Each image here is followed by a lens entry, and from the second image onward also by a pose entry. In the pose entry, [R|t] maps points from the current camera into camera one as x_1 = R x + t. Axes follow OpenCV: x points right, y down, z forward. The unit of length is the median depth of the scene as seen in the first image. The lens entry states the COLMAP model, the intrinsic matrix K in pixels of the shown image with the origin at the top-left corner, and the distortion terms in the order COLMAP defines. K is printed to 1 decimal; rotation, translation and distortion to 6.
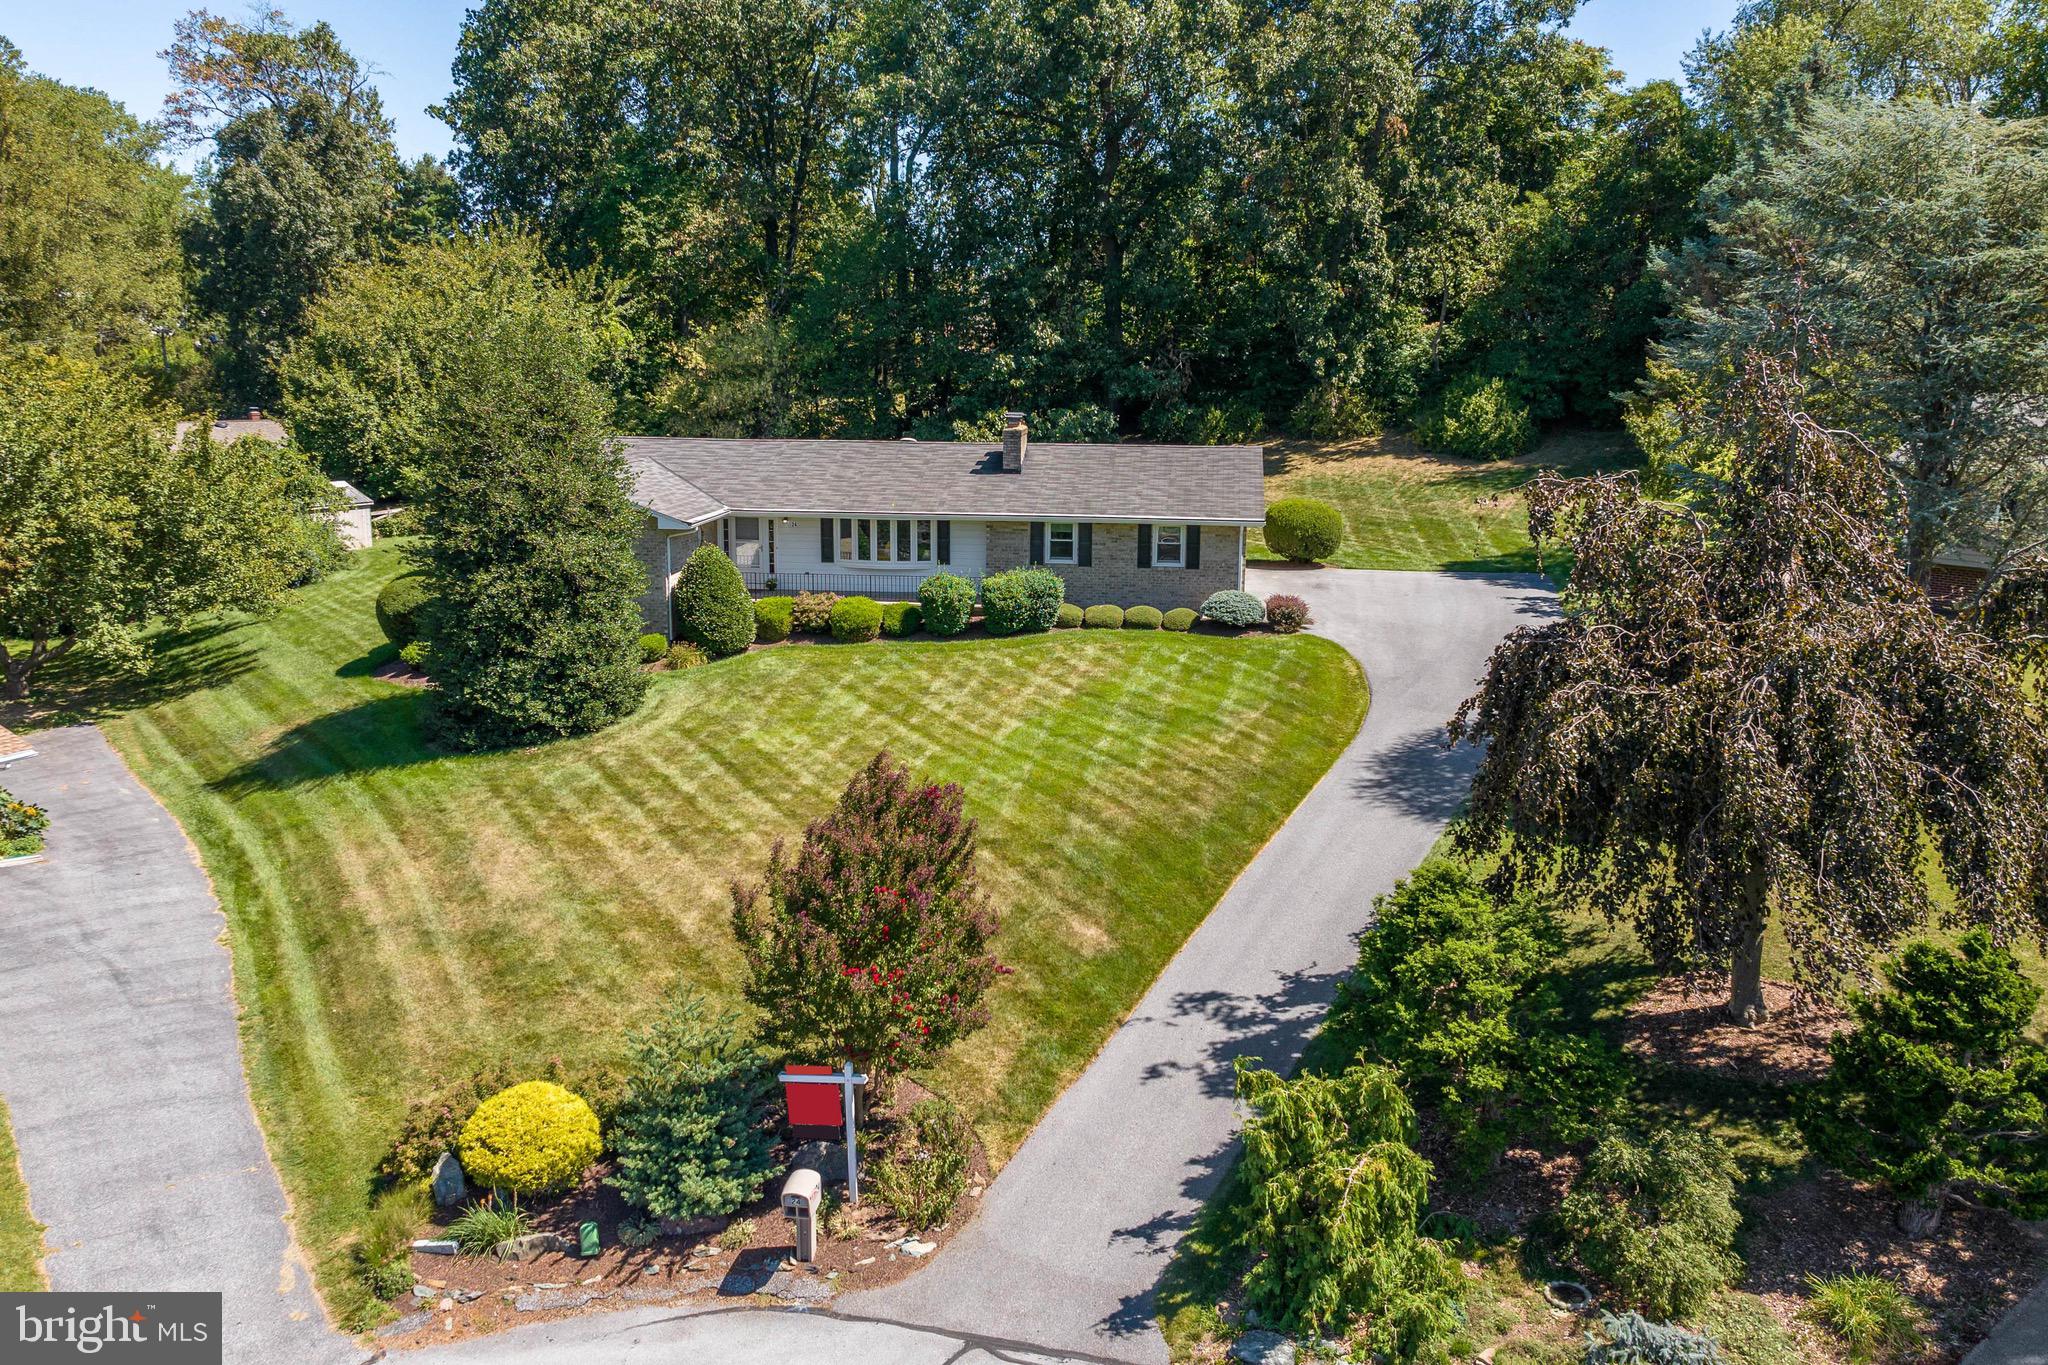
lens RADIAL K [[1416.4, 0, 1024.0], [0, 1416.4, 682.5], [0, 0, 1]] dist [0.003745, -0.026234]
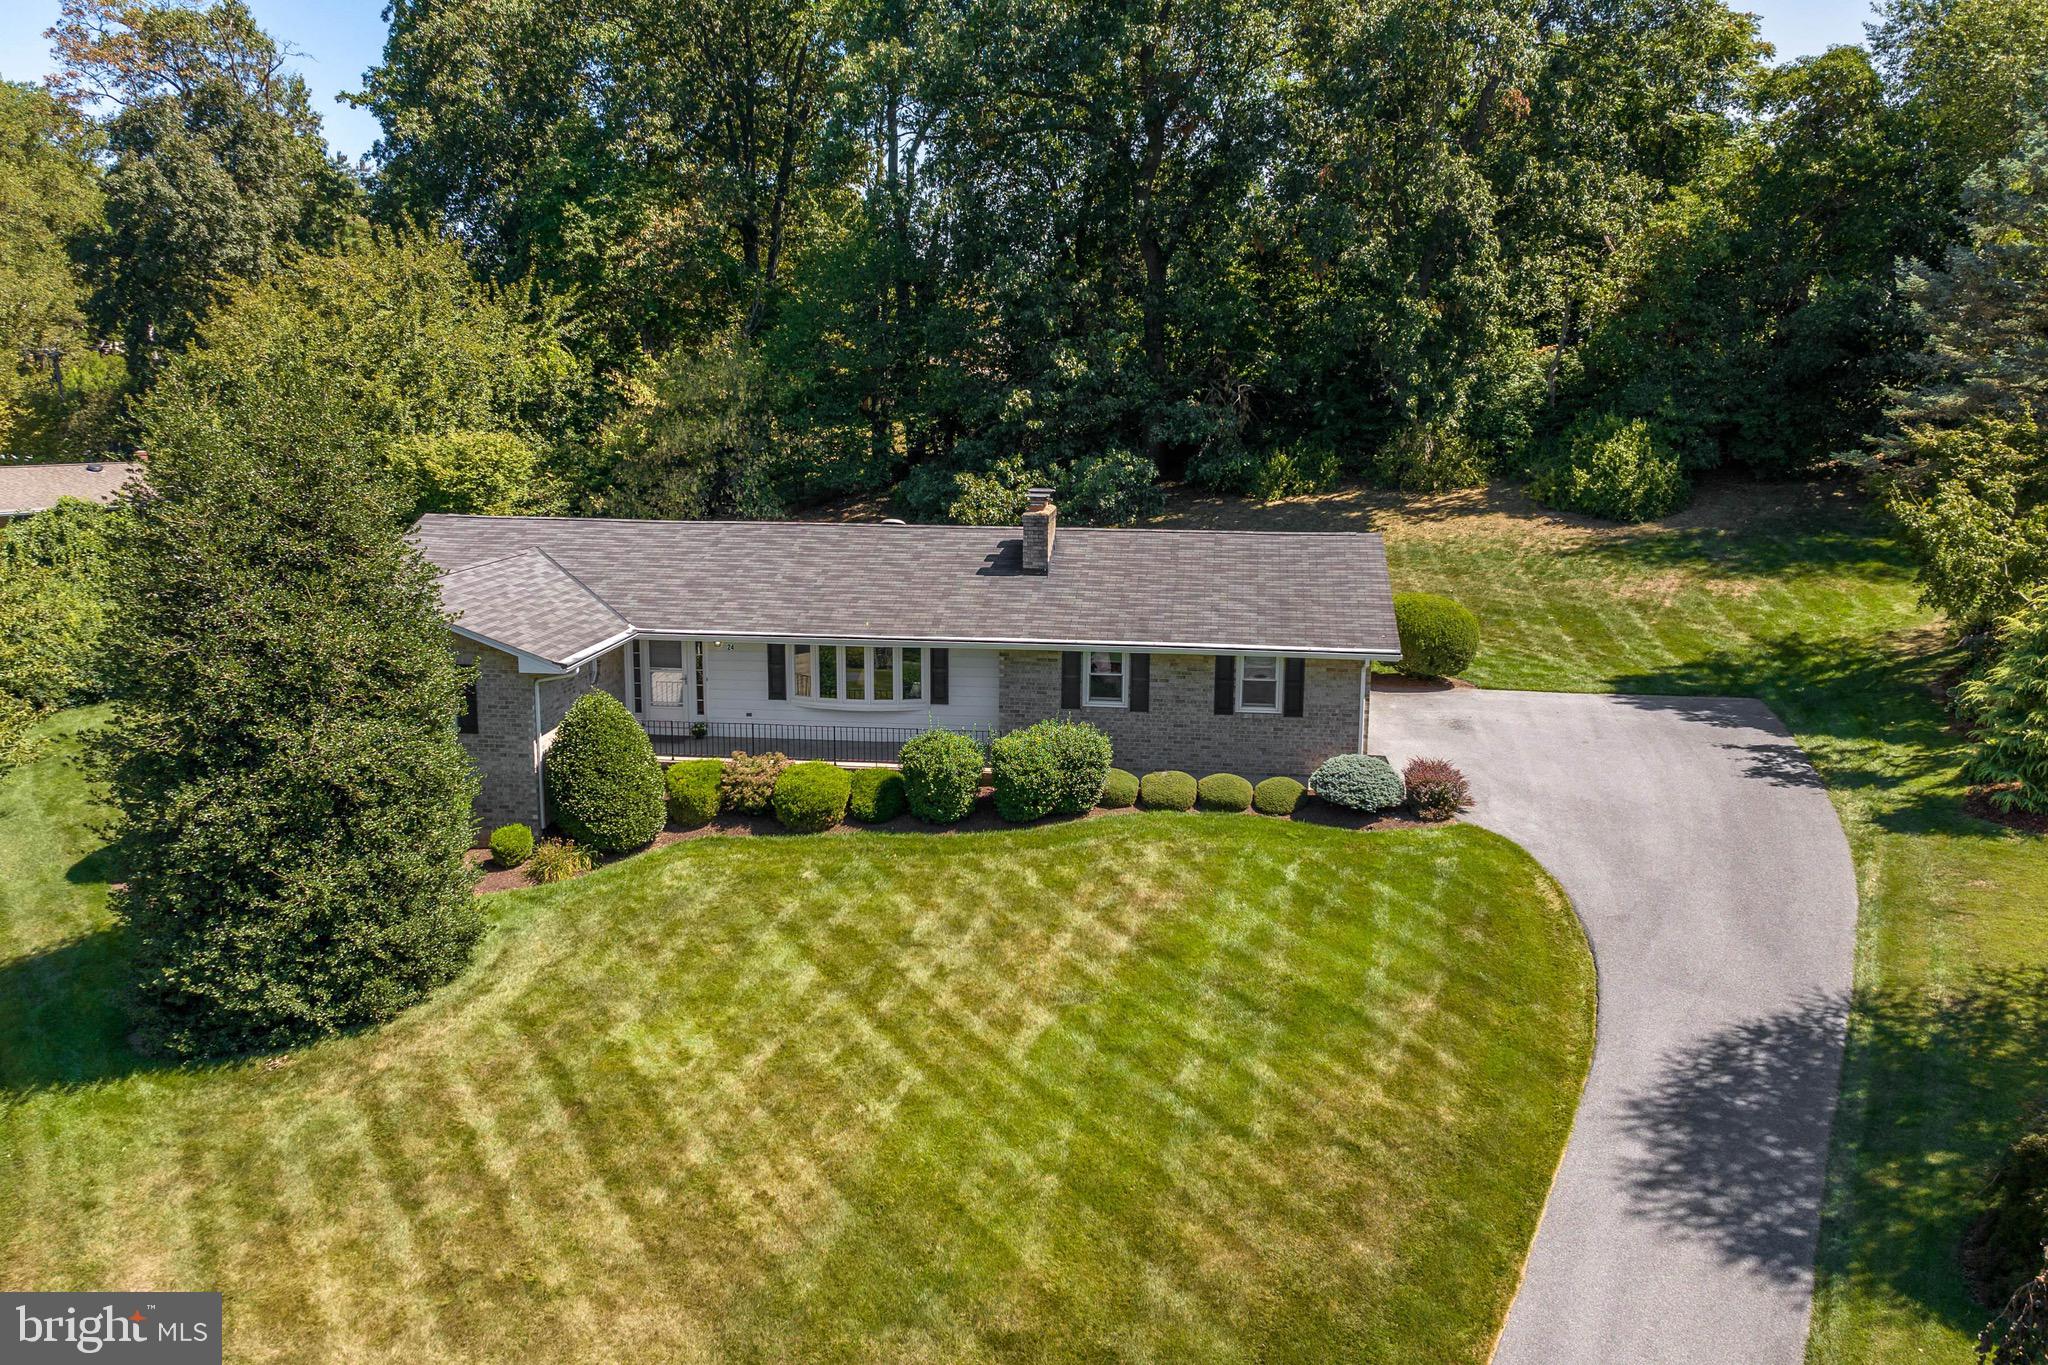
lens RADIAL K [[1403.2, 0, 1024.0], [0, 1403.2, 682.5], [0, 0, 1]] dist [-0.008425, -0.002724]
pose [[0.999945, 0.001512, -0.010334, -0.006862], [-0.001514, 0.999999, -0.000142, -0.093861], [0.010334, 0.000158, 0.999947, 0.294637]]
